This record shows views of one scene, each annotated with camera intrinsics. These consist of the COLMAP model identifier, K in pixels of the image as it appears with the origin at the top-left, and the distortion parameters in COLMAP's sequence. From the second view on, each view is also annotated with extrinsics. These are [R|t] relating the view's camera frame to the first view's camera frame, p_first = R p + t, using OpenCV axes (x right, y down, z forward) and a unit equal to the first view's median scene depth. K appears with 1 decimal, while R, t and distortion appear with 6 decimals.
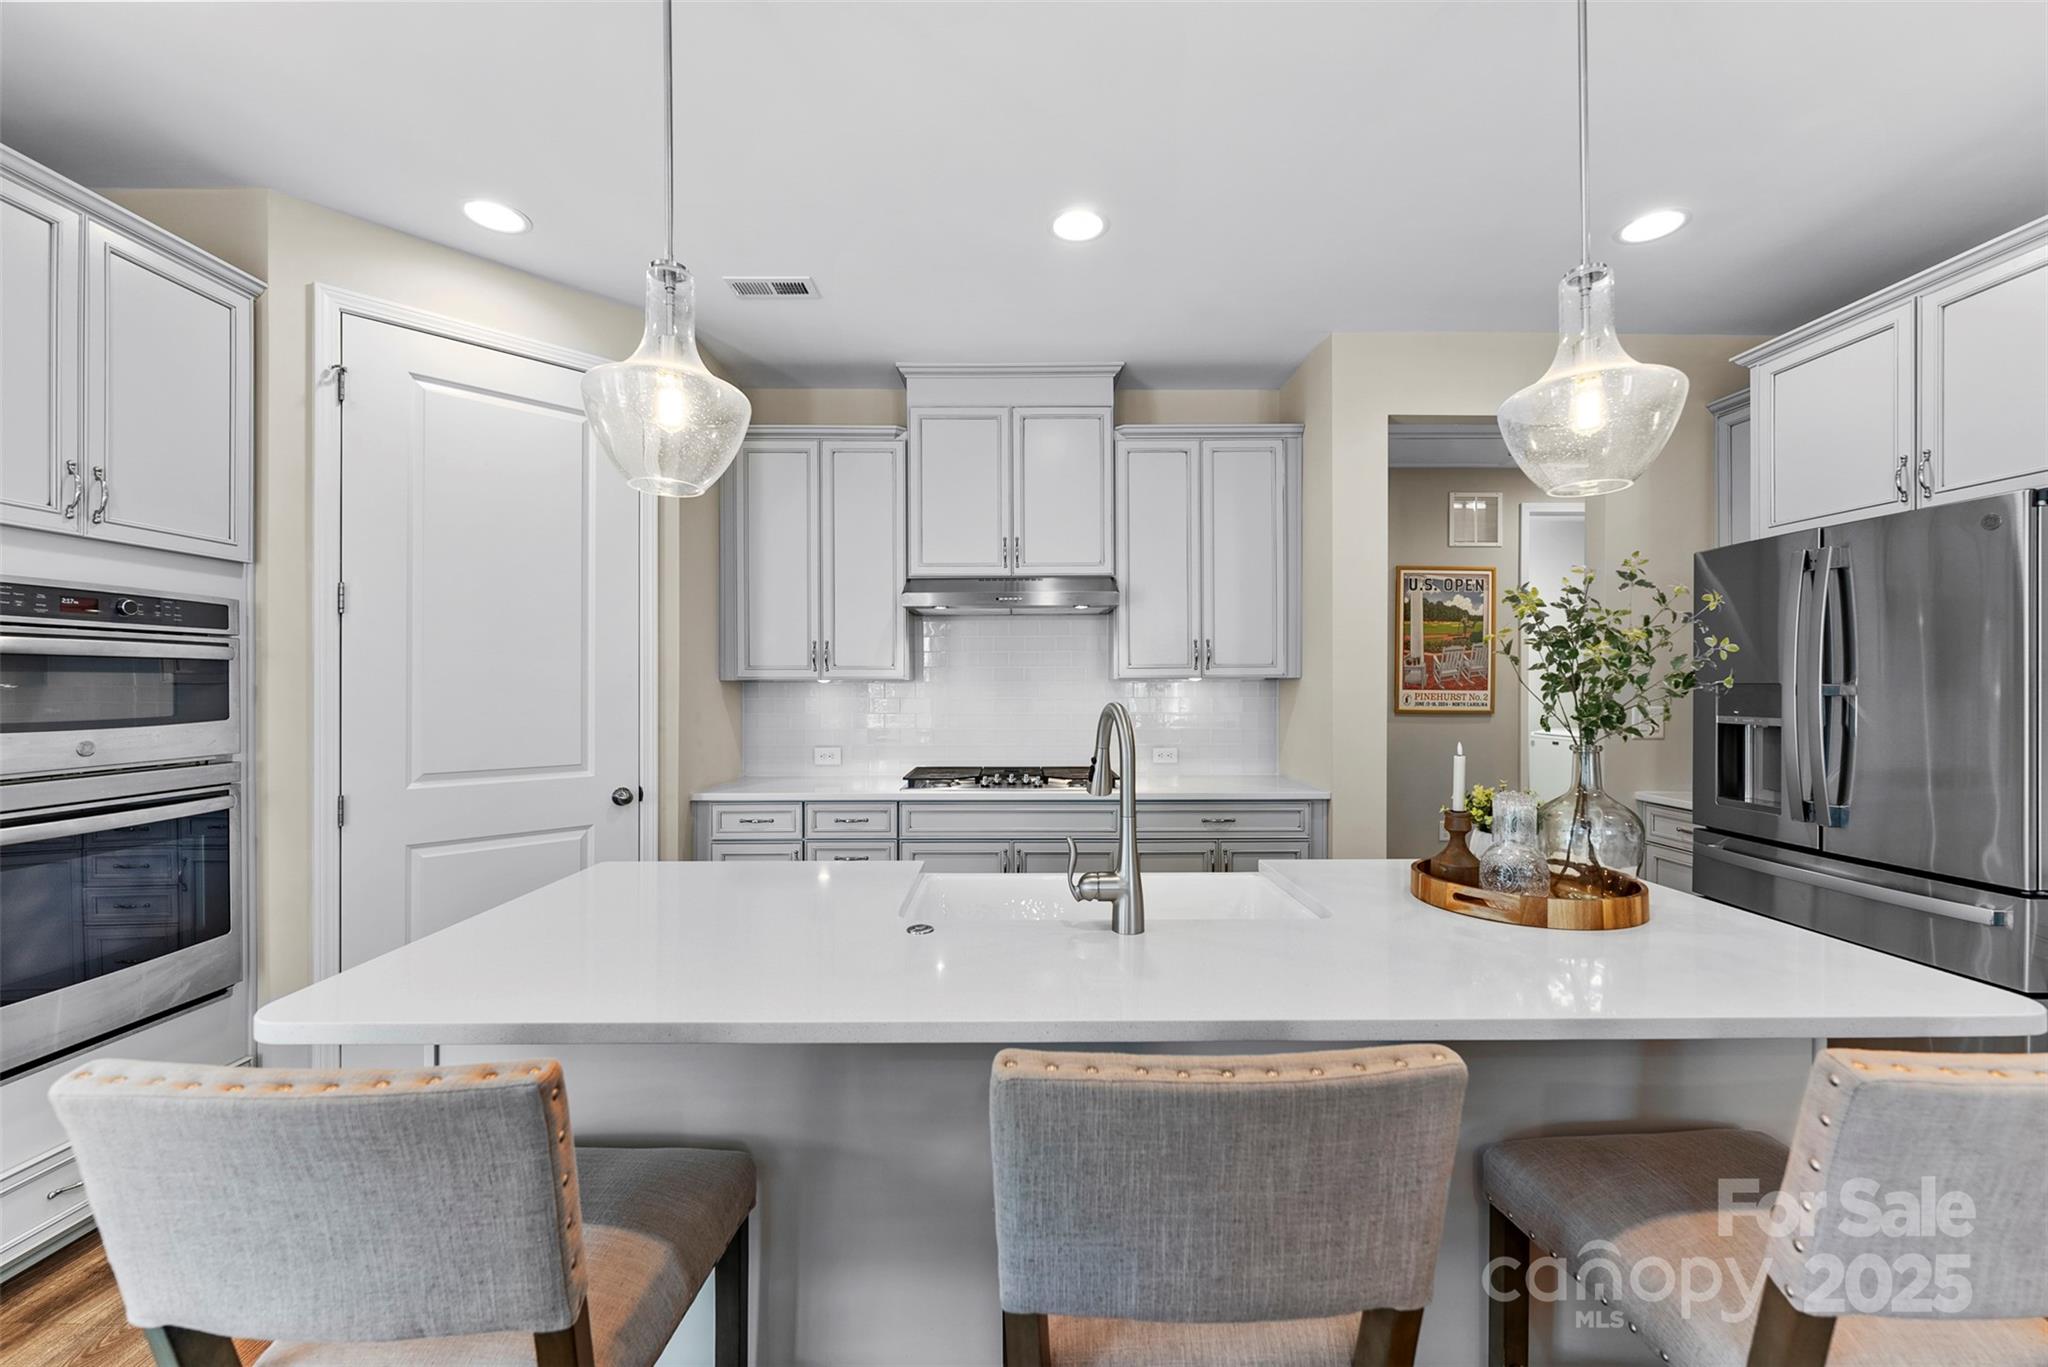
lens RADIAL K [[821.3, 0, 1020.9], [0, 821.3, 680.1], [0, 0, 1]] dist [-0.000629, -0.000203]
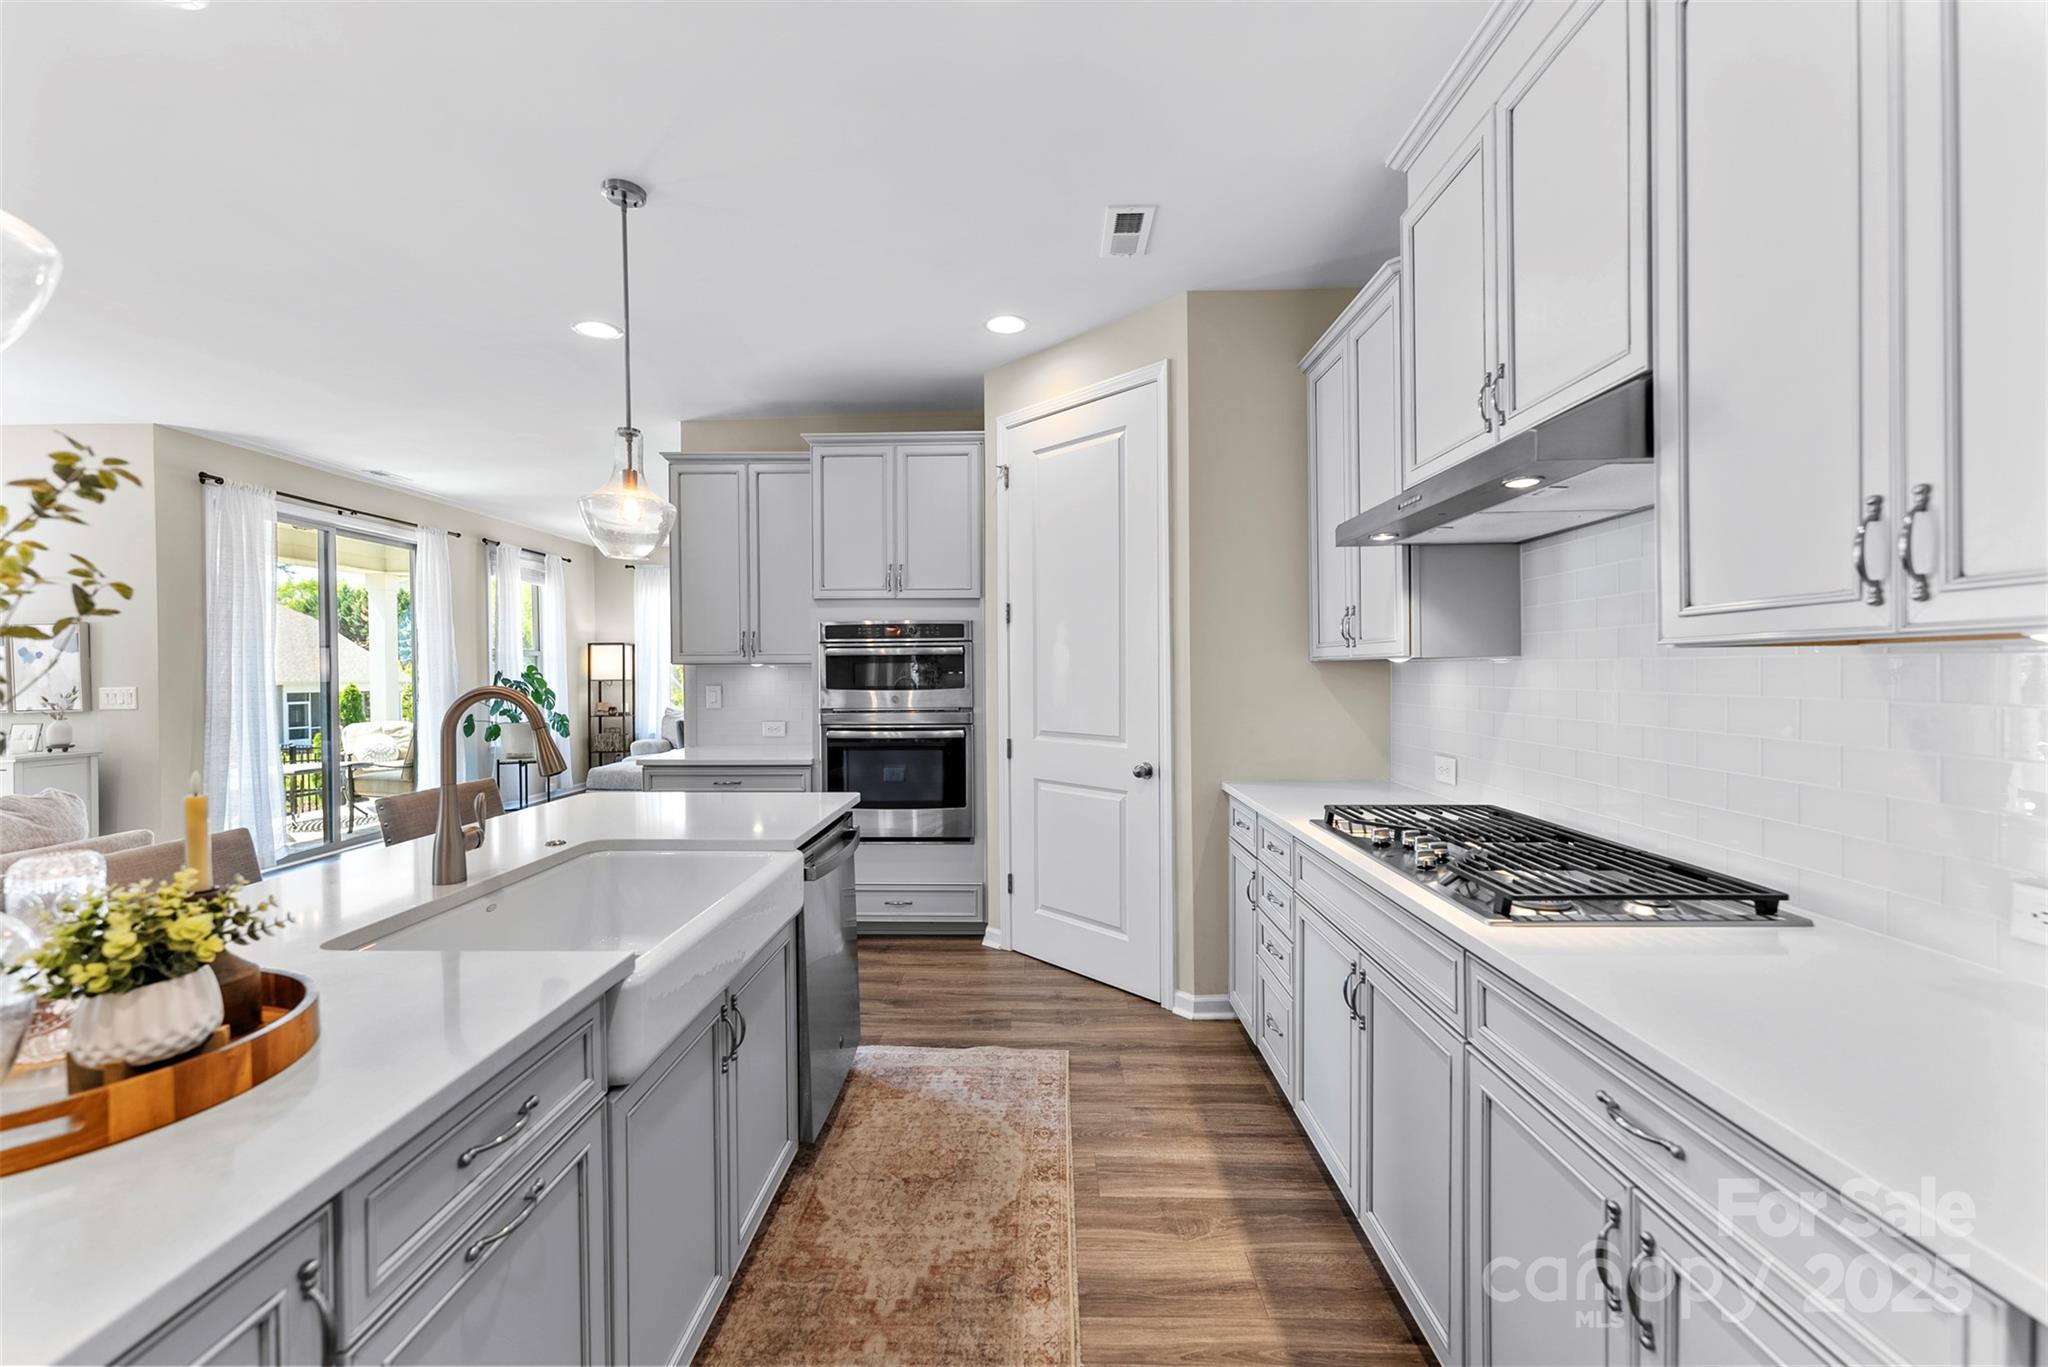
lens RADIAL K [[808.9, 0, 1013.1], [0, 808.9, 674.0], [0, 0, 1]] dist [0.000148, -0.000028]
pose [[-0.035857, 0.006492, -0.999336, 0.640601], [0.011886, 0.999911, 0.006069, 0.007233], [0.999286, -0.011660, -0.035931, 0.953077]]
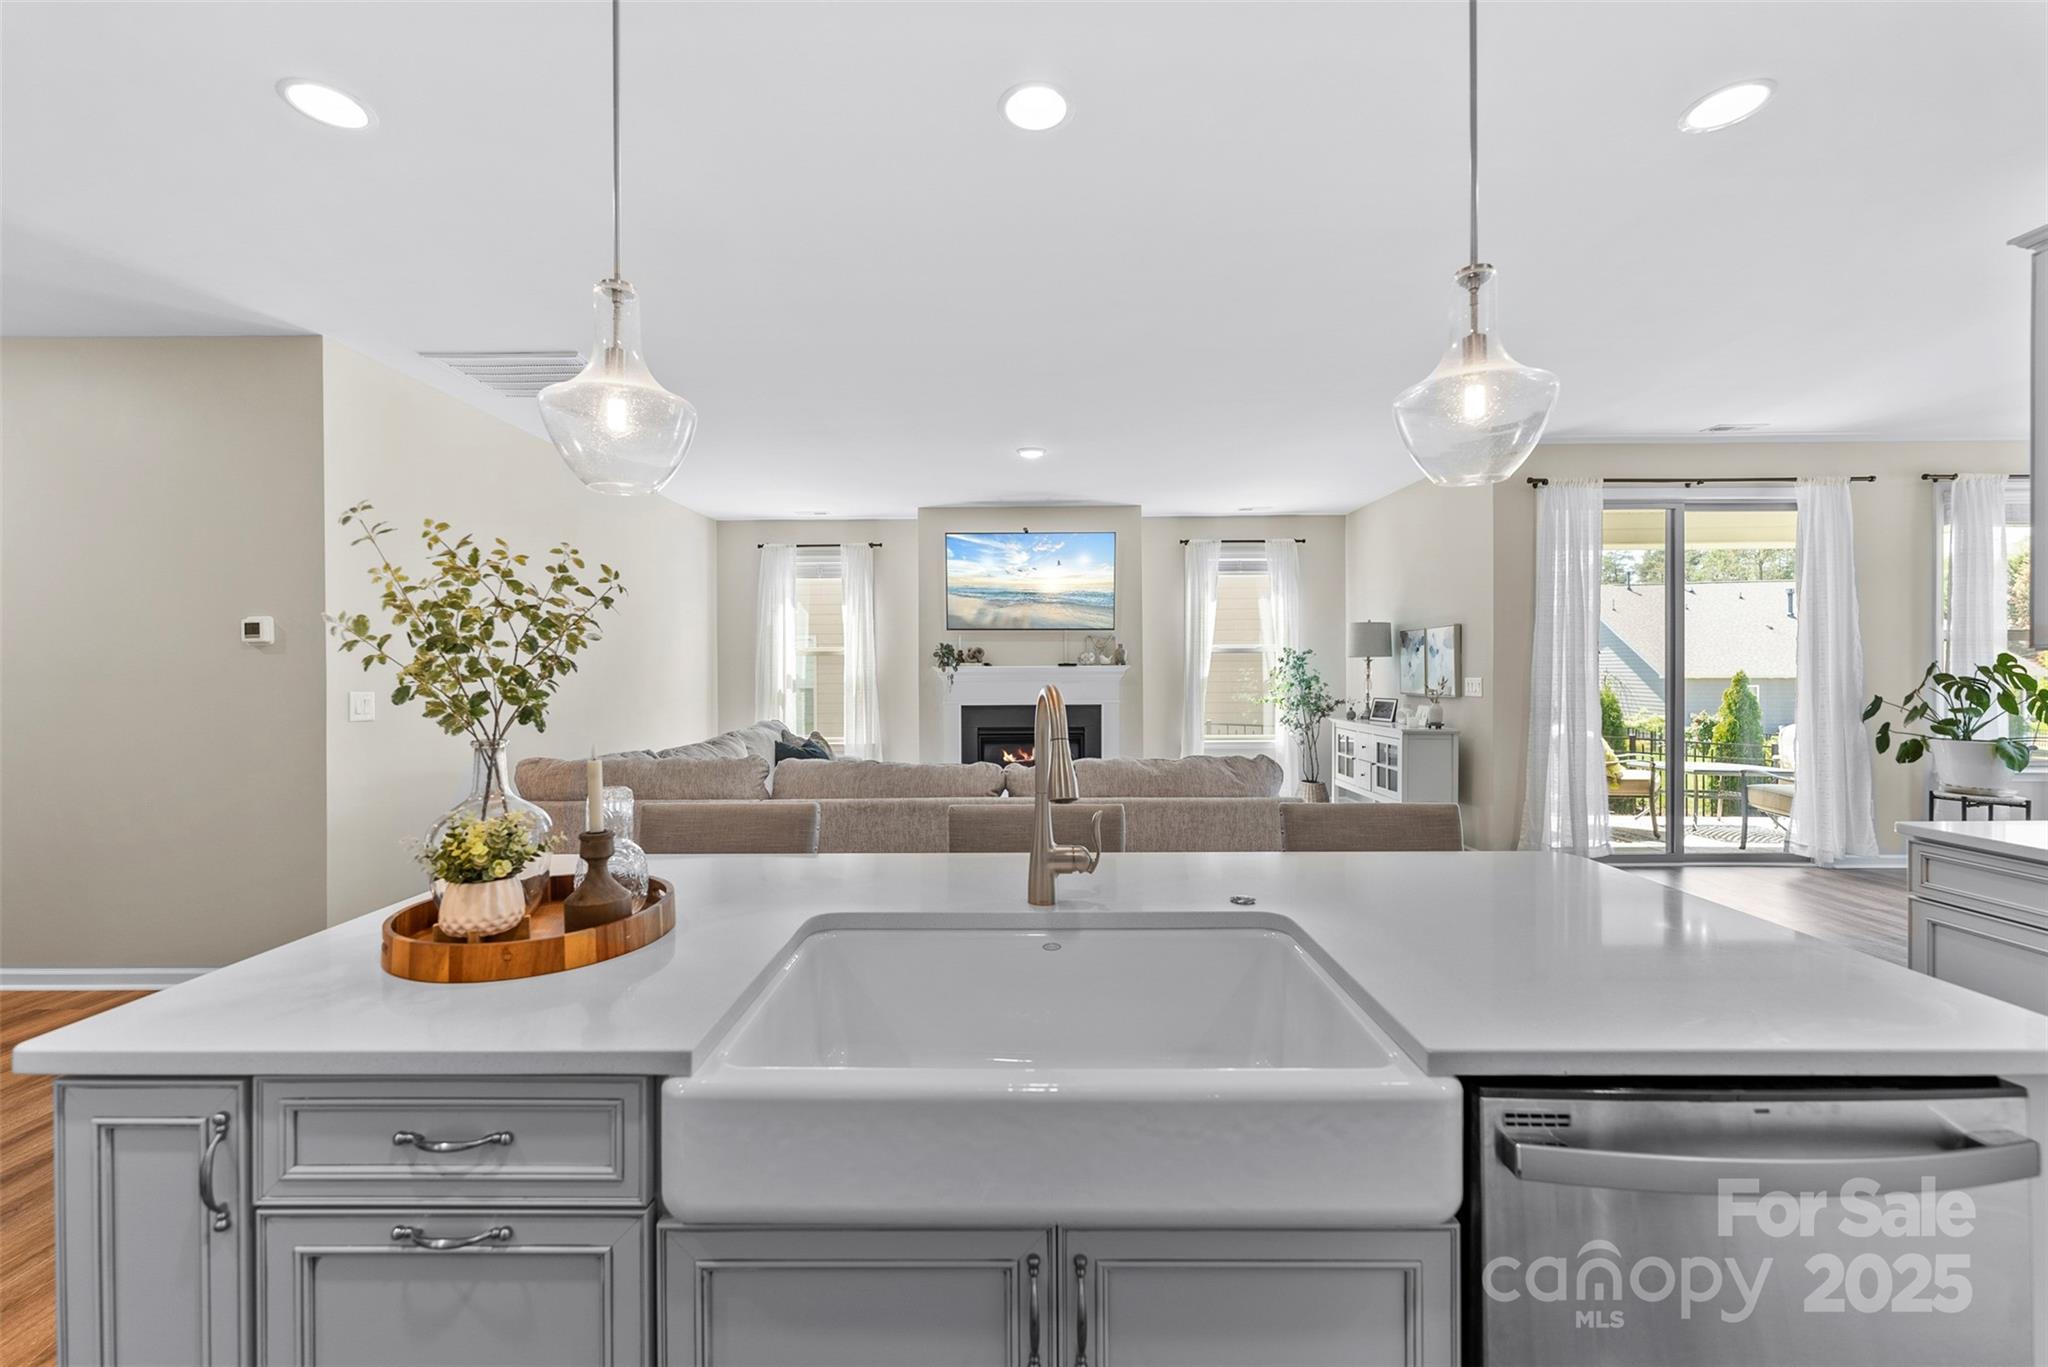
lens RADIAL K [[816.6, 0, 1023.4], [0, 816.6, 679.2], [0, 0, 1]] dist [0.000831, -0.000196]
pose [[-0.999817, 0.004864, 0.018528, 0.061384], [0.004996, 0.999962, 0.007102, 0.006437], [-0.018493, 0.007193, -0.999803, 1.057336]]
